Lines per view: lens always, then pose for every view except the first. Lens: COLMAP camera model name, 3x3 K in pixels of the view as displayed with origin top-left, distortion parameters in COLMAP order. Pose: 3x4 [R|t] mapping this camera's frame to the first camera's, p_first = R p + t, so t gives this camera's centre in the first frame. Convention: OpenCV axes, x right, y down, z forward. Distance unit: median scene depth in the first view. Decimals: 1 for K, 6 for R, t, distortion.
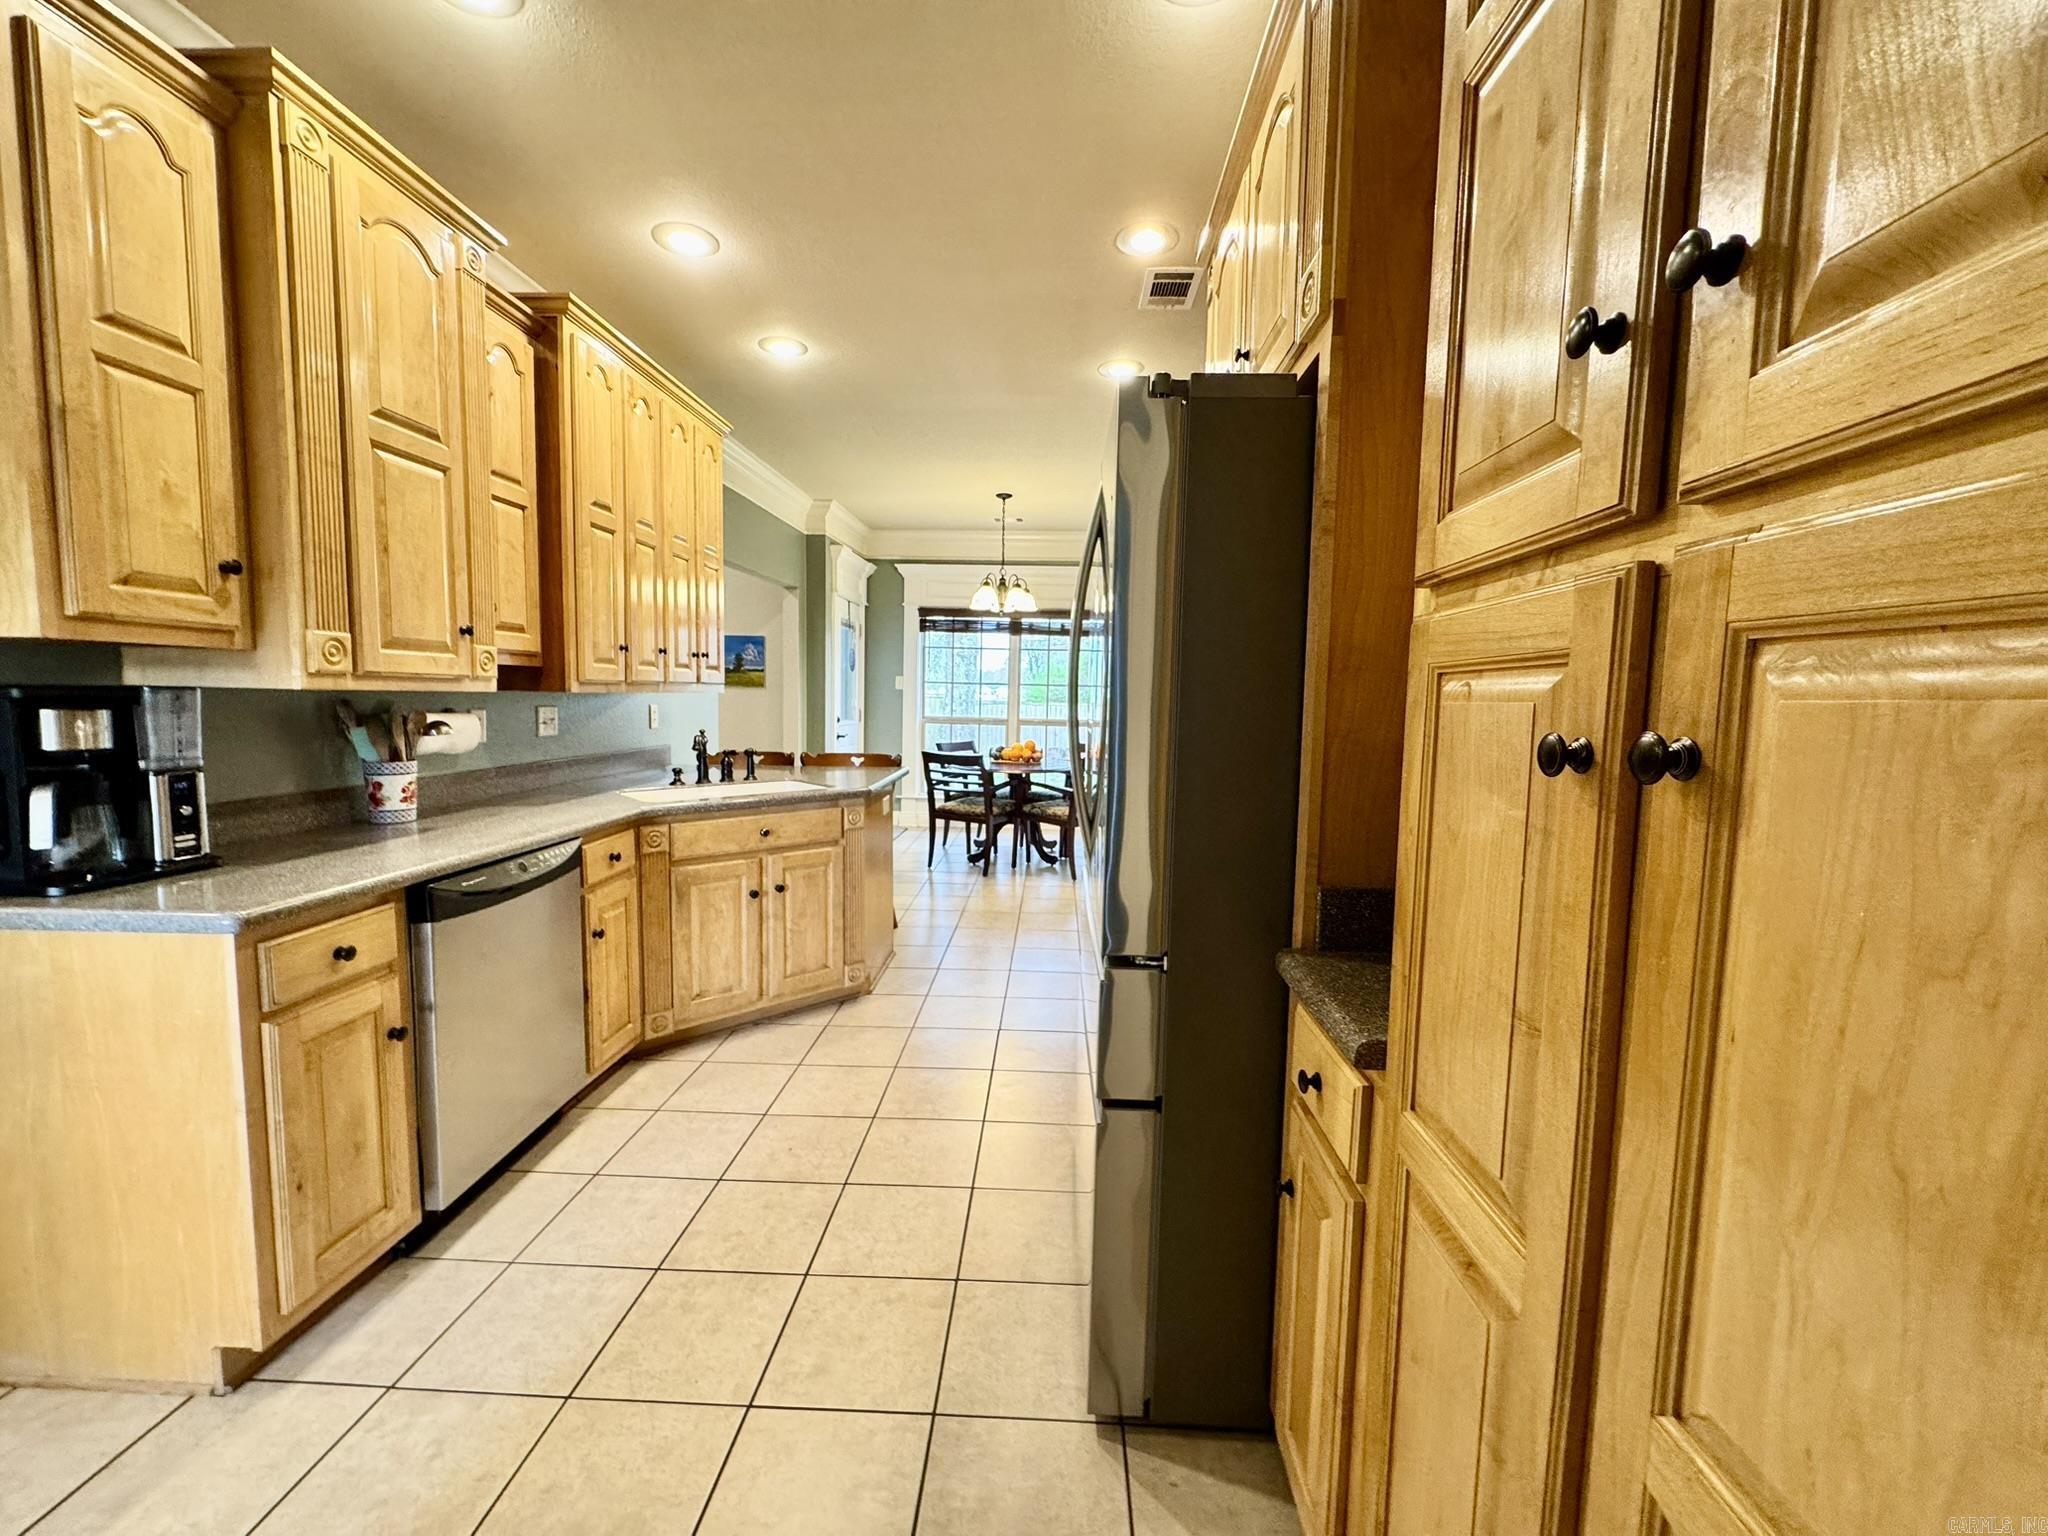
lens RADIAL K [[825.2, 0, 1017.3], [0, 825.2, 763.1], [0, 0, 1]] dist [-0.000408, 0.000636]
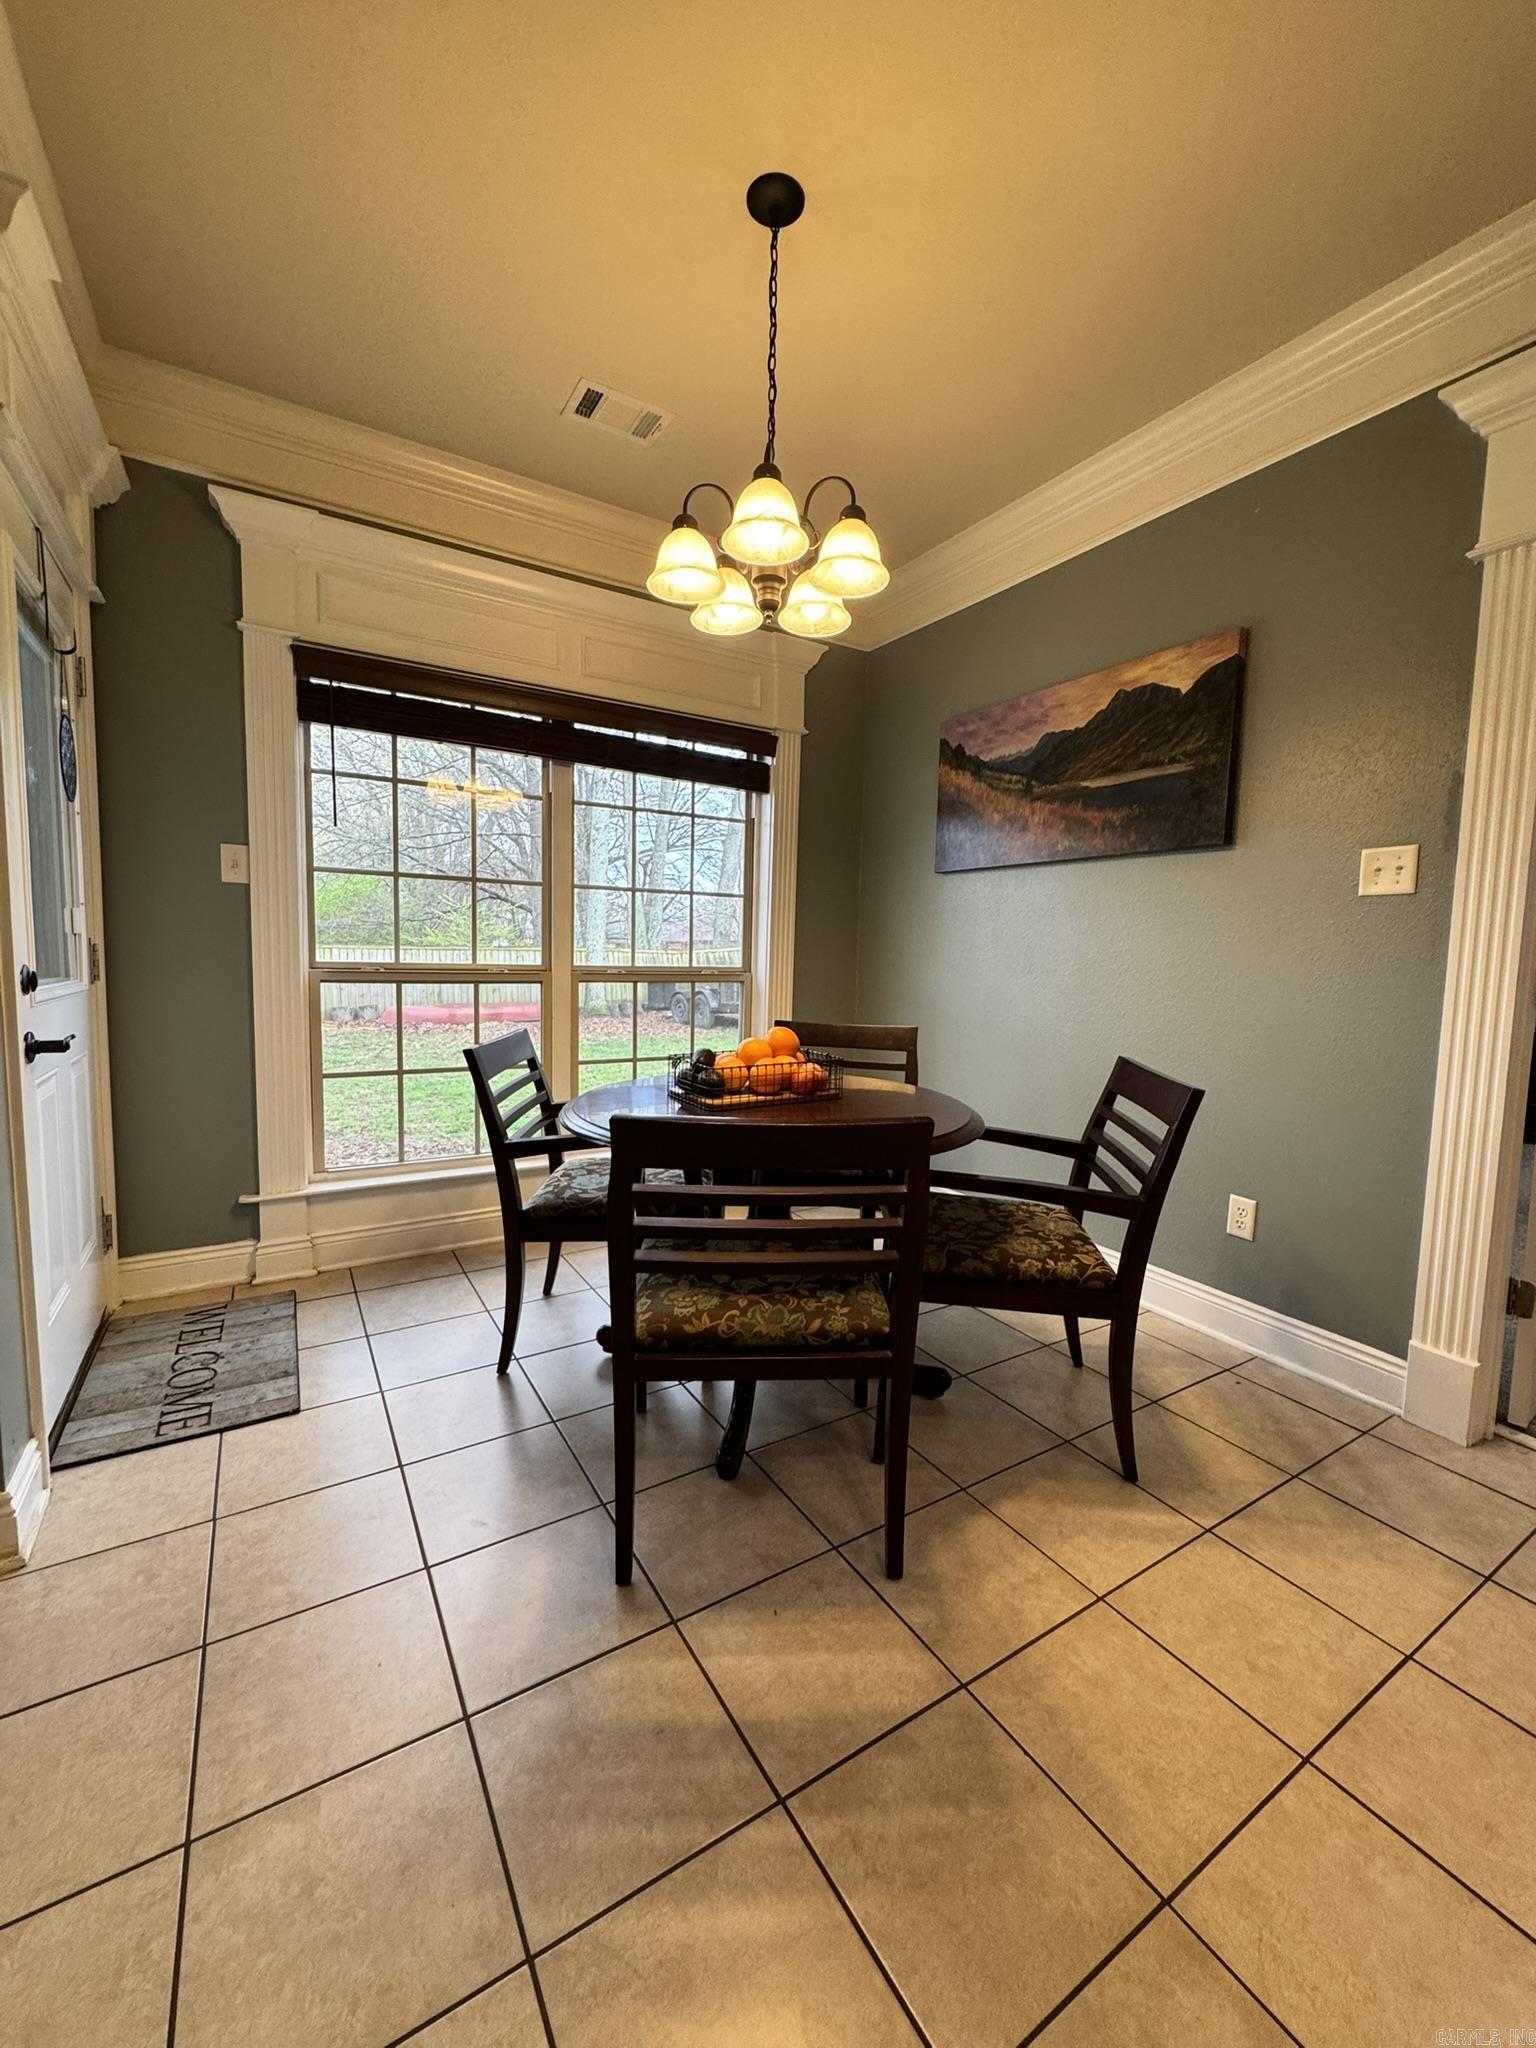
lens RADIAL K [[825.2, 0, 771.8], [0, 825.2, 1018.3], [0, 0, 1]] dist [-0.000408, 0.000636]
pose [[0.835403, -0.050645, 0.547300, -0.149090], [0.038844, 0.998696, 0.033123, -0.035935], [-0.548264, -0.006412, 0.836281, 0.595816]]
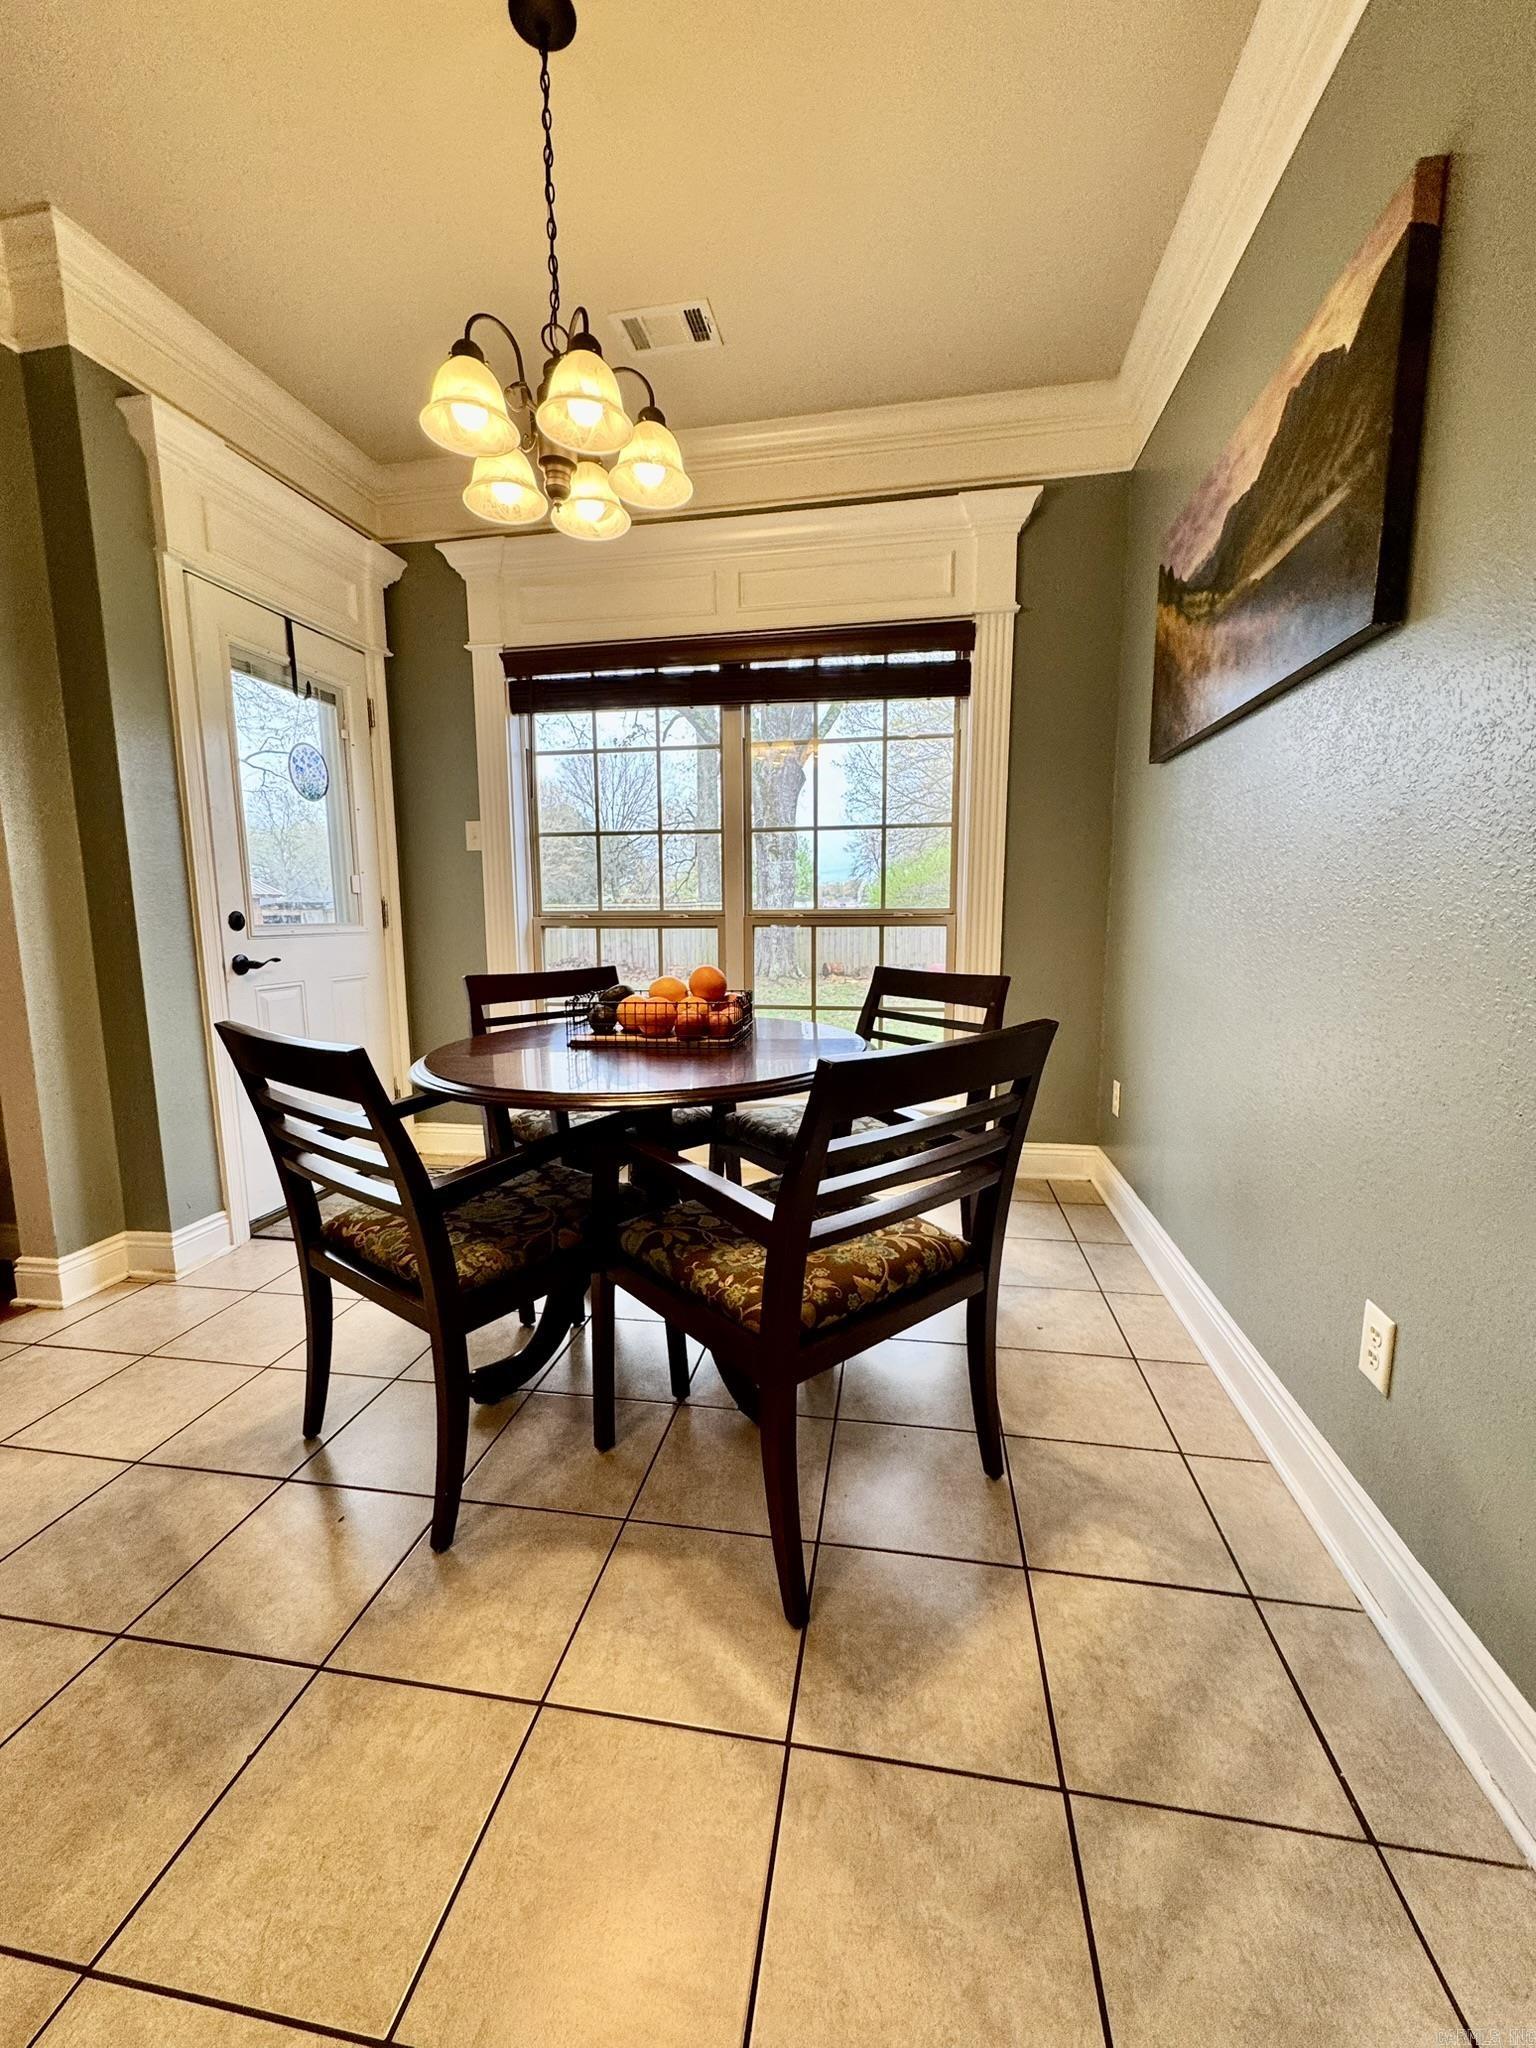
lens RADIAL K [[825.2, 0, 777.1], [0, 825.2, 1019.2], [0, 0, 1]] dist [-0.000408, 0.000636]
pose [[0.988443, -0.014772, -0.150874, 0.081199], [0.023290, 0.998223, 0.054848, -0.019179], [0.149796, -0.057728, 0.987030, 0.582581]]
